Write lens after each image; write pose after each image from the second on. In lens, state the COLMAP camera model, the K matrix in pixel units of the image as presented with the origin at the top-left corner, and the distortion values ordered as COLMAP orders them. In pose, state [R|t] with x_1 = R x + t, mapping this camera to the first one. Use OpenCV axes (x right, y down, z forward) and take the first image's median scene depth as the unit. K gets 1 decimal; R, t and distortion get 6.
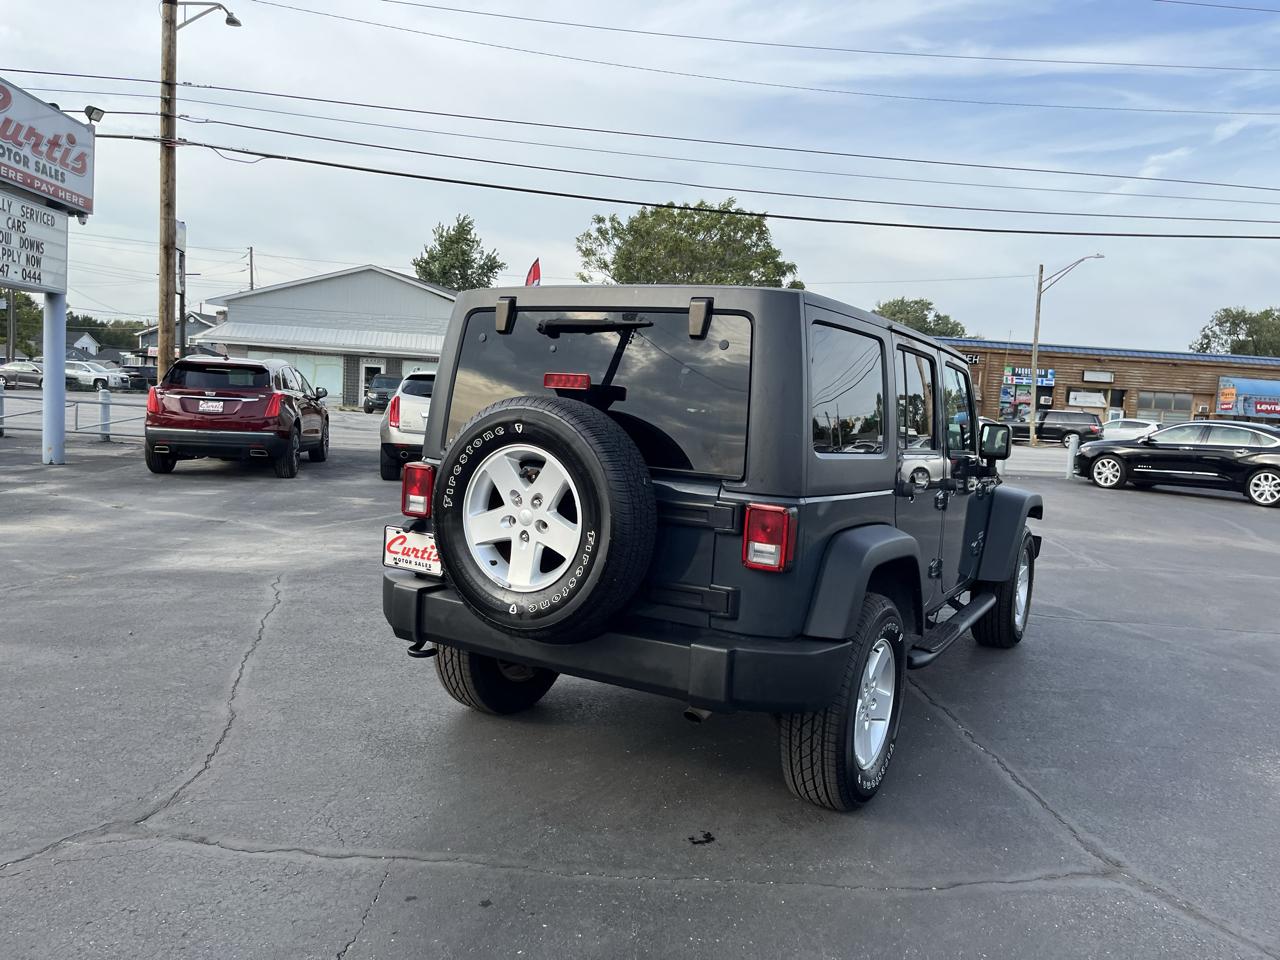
lens RADIAL K [[977.5, 0, 652.2], [0, 977.5, 459.7], [0, 0, 1]] dist [0.076674, -0.103739]
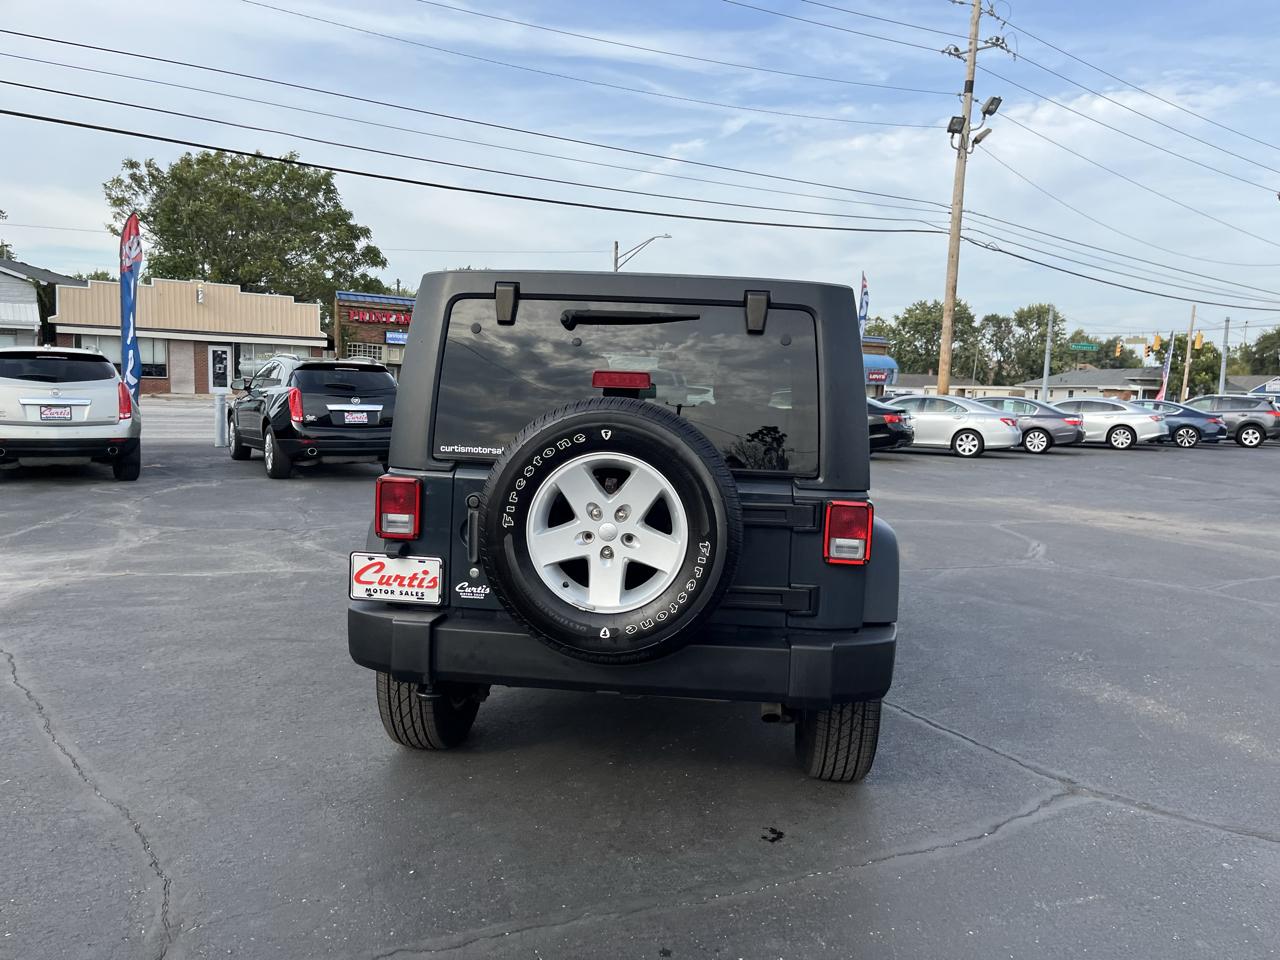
lens RADIAL K [[977.5, 0, 651.7], [0, 977.5, 482.5], [0, 0, 1]] dist [0.076674, -0.103739]
pose [[0.905506, -0.062553, 0.419697, -0.110544], [0.039806, 0.997235, 0.062750, -0.009943], [-0.422462, -0.040114, 0.905493, 0.038087]]
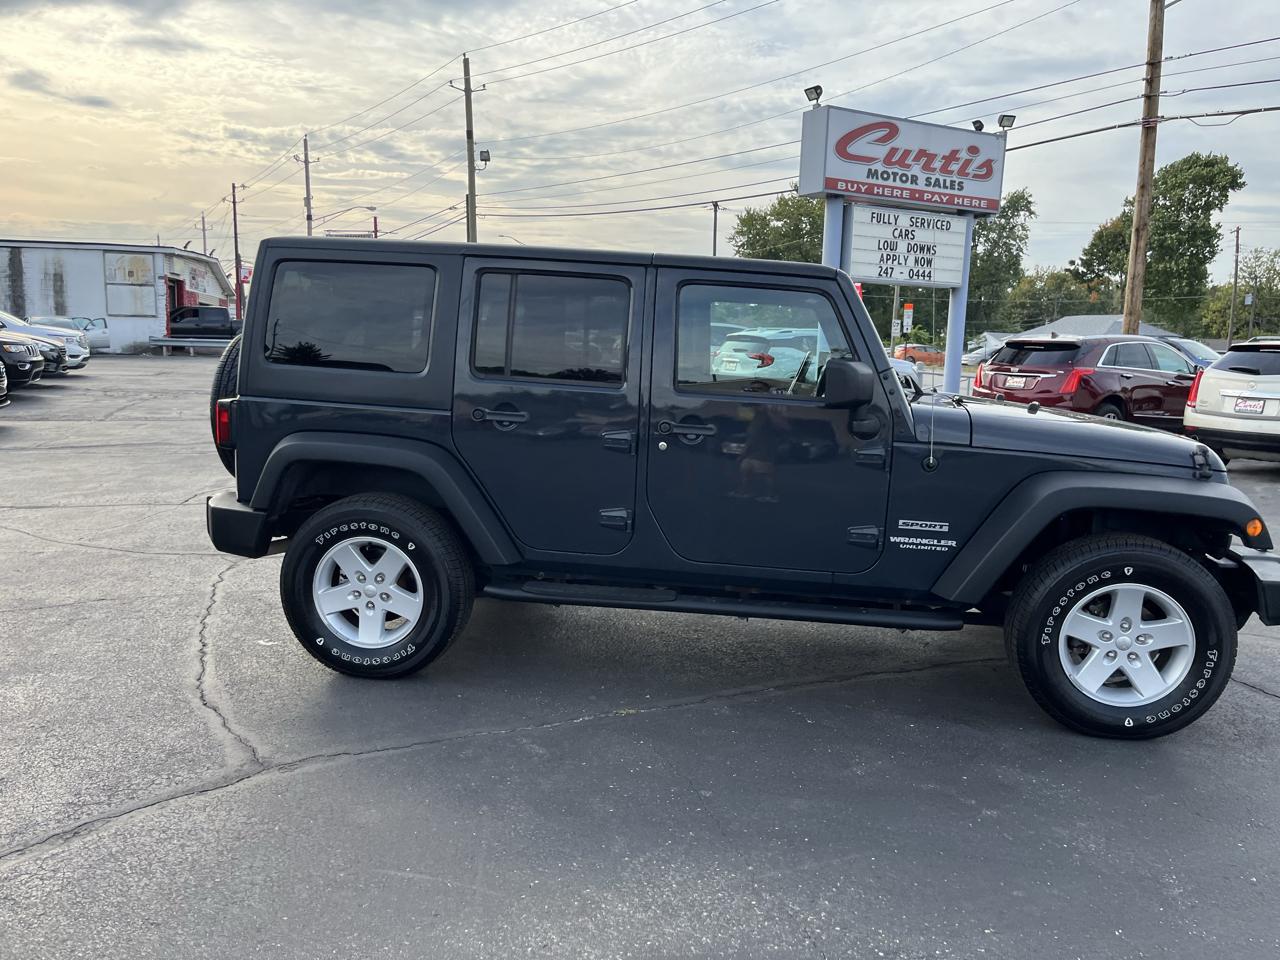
lens RADIAL K [[977.5, 0, 650.9], [0, 977.5, 476.0], [0, 0, 1]] dist [0.076674, -0.103739]
pose [[0.383010, 0.090272, -0.919323, 0.366680], [-0.073567, 0.995033, 0.067057, 0.003914], [0.920810, 0.041948, 0.387749, 0.228172]]
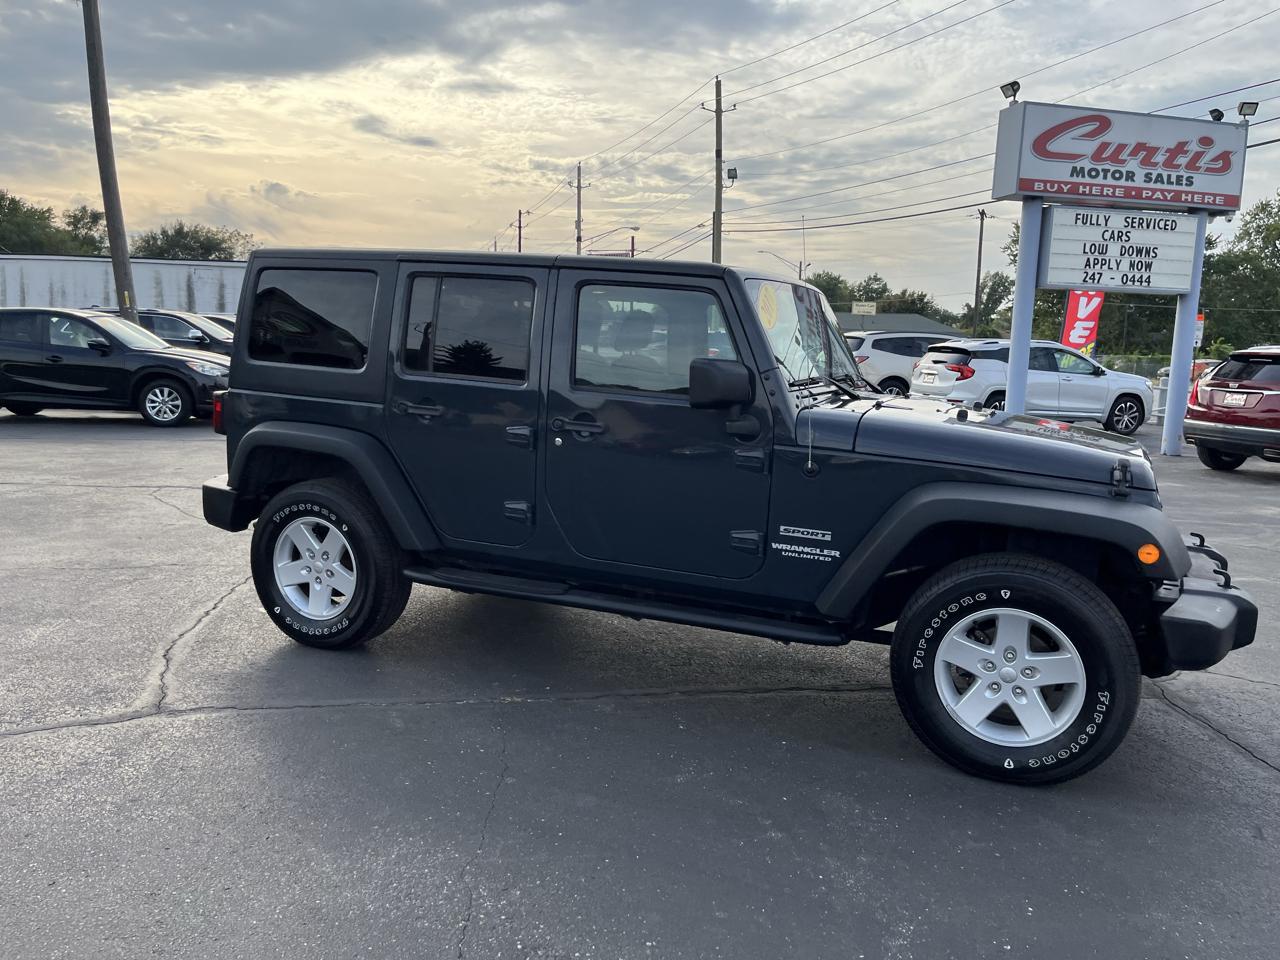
lens RADIAL K [[977.5, 0, 651.0], [0, 977.5, 464.7], [0, 0, 1]] dist [0.076674, -0.103739]
pose [[0.118769, 0.075602, -0.990040, 0.398192], [-0.095351, 0.993357, 0.064417, -0.000704], [0.988333, 0.086751, 0.125189, 0.333824]]
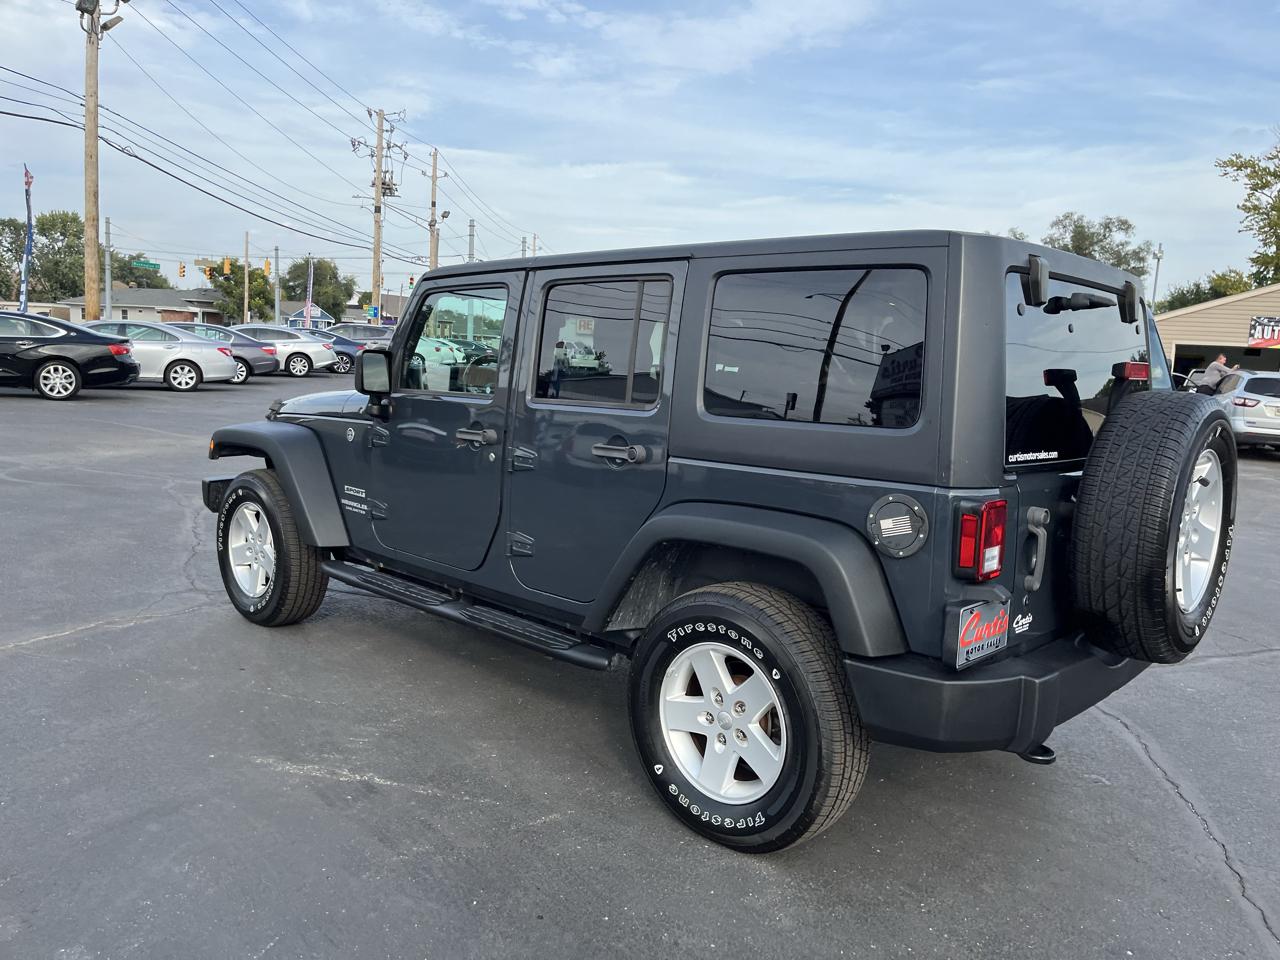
lens RADIAL K [[977.5, 0, 650.8], [0, 977.5, 461.2], [0, 0, 1]] dist [0.076674, -0.103739]
pose [[0.208605, -0.154418, 0.965732, -0.257648], [0.023123, 0.987959, 0.152977, -0.035869], [-0.977727, -0.009581, 0.209664, 0.303158]]
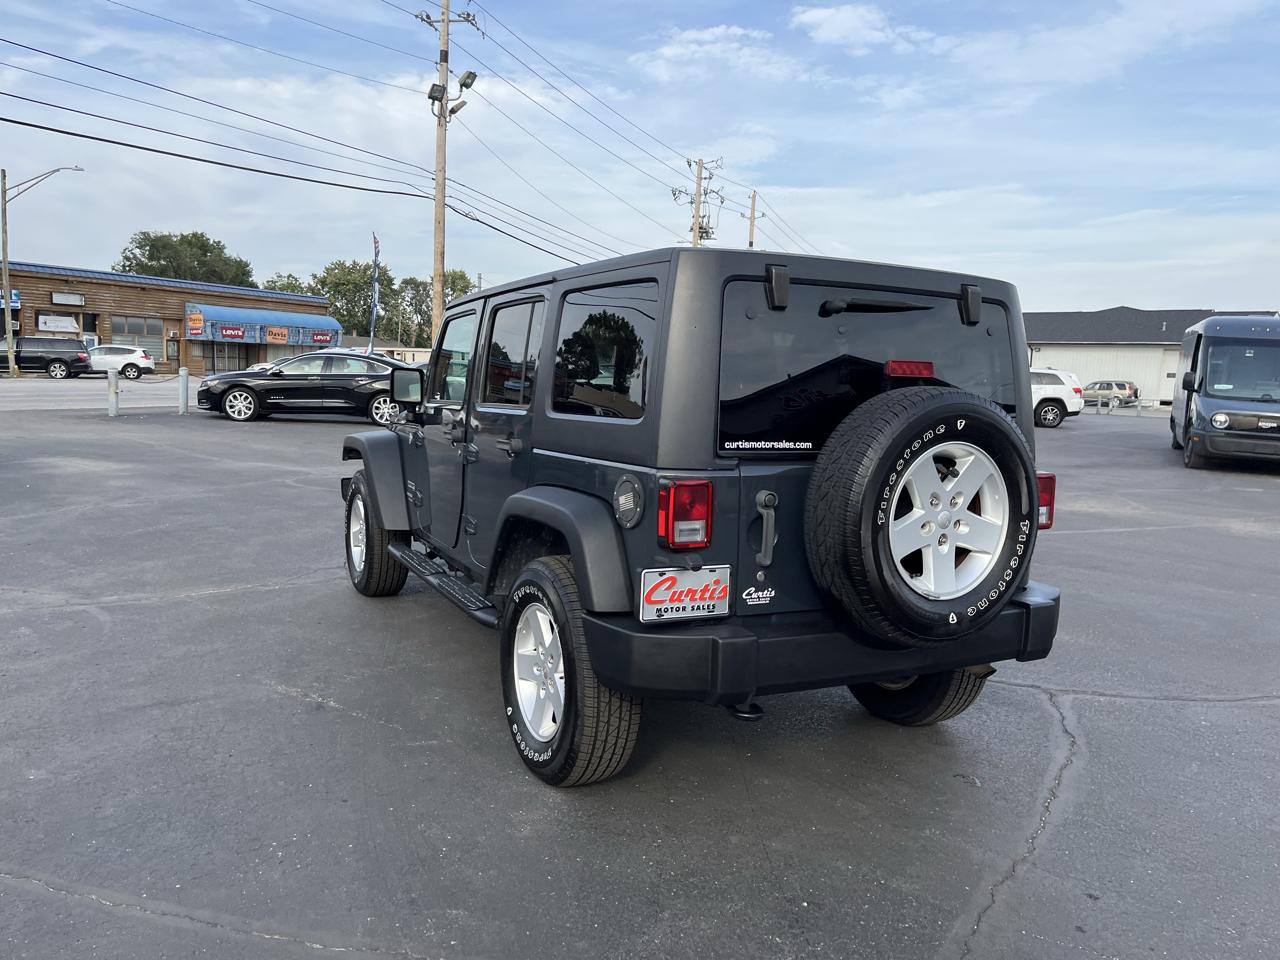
lens RADIAL K [[977.5, 0, 651.5], [0, 977.5, 459.5], [0, 0, 1]] dist [0.076674, -0.103739]
pose [[0.521532, -0.114317, 0.845539, -0.248092], [0.047347, 0.993334, 0.105095, -0.025546], [-0.851917, -0.014776, 0.523469, 0.175841]]
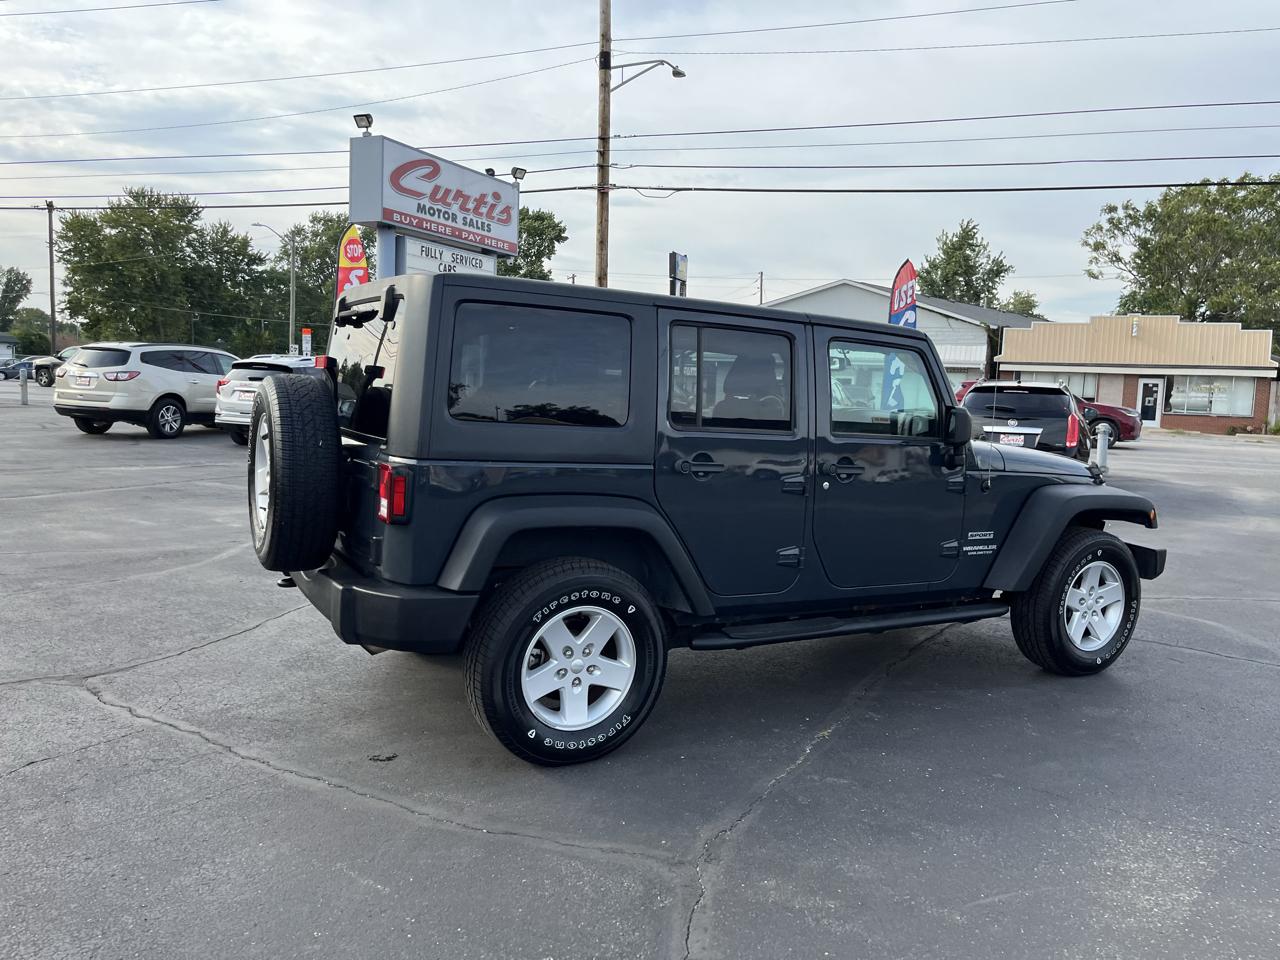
lens RADIAL K [[977.5, 0, 652.6], [0, 977.5, 458.9], [0, 0, 1]] dist [0.076674, -0.103739]
pose [[0.863208, 0.018548, -0.504507, 0.214604], [-0.025435, 0.999654, -0.006766, 0.008999], [0.504207, 0.018673, 0.863381, 0.039454]]
